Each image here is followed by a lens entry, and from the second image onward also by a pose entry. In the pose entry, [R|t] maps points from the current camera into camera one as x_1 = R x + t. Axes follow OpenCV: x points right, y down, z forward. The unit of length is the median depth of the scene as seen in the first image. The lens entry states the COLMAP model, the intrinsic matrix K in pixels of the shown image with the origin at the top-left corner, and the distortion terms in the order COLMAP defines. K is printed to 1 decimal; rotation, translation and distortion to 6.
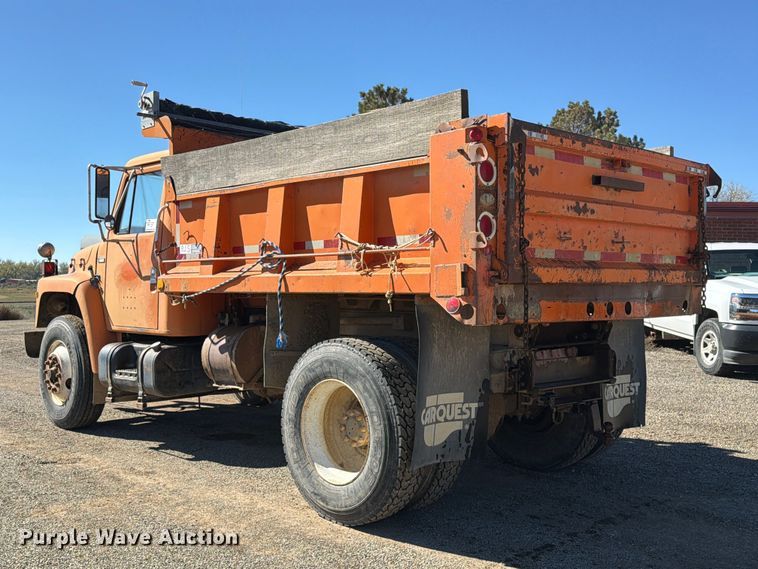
lens RADIAL K [[786.0, 0, 376.2], [0, 786.0, 289.6], [0, 0, 1]] dist [0.191195, -0.436234]
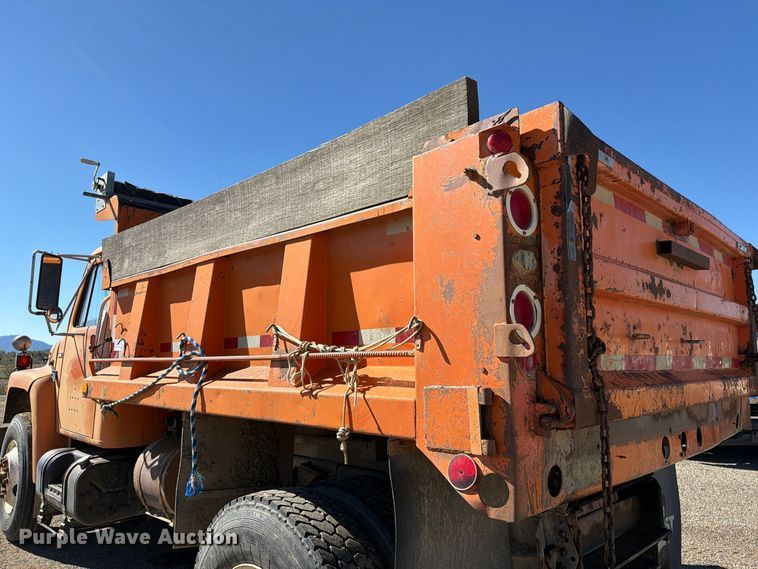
lens RADIAL K [[532.5, 0, 382.6], [0, 532.5, 281.5], [0, 0, 1]] dist [0.085609, -0.133433]
pose [[0.999770, 0.004449, 0.020959, 0.032470], [-0.001183, 0.988172, -0.153345, -0.038339], [-0.021394, 0.153285, 0.987950, 0.533402]]
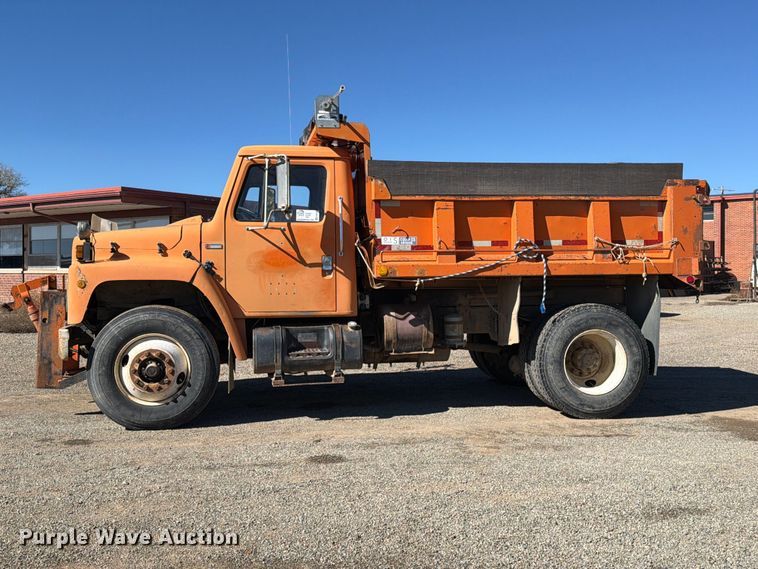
lens RADIAL K [[786.0, 0, 376.2], [0, 786.0, 289.6], [0, 0, 1]] dist [0.191195, -0.436234]
pose [[0.565108, -0.023409, 0.824685, -1.551774], [0.009691, 0.999717, 0.021737, -0.004685], [-0.824960, -0.004292, 0.565175, 0.446435]]
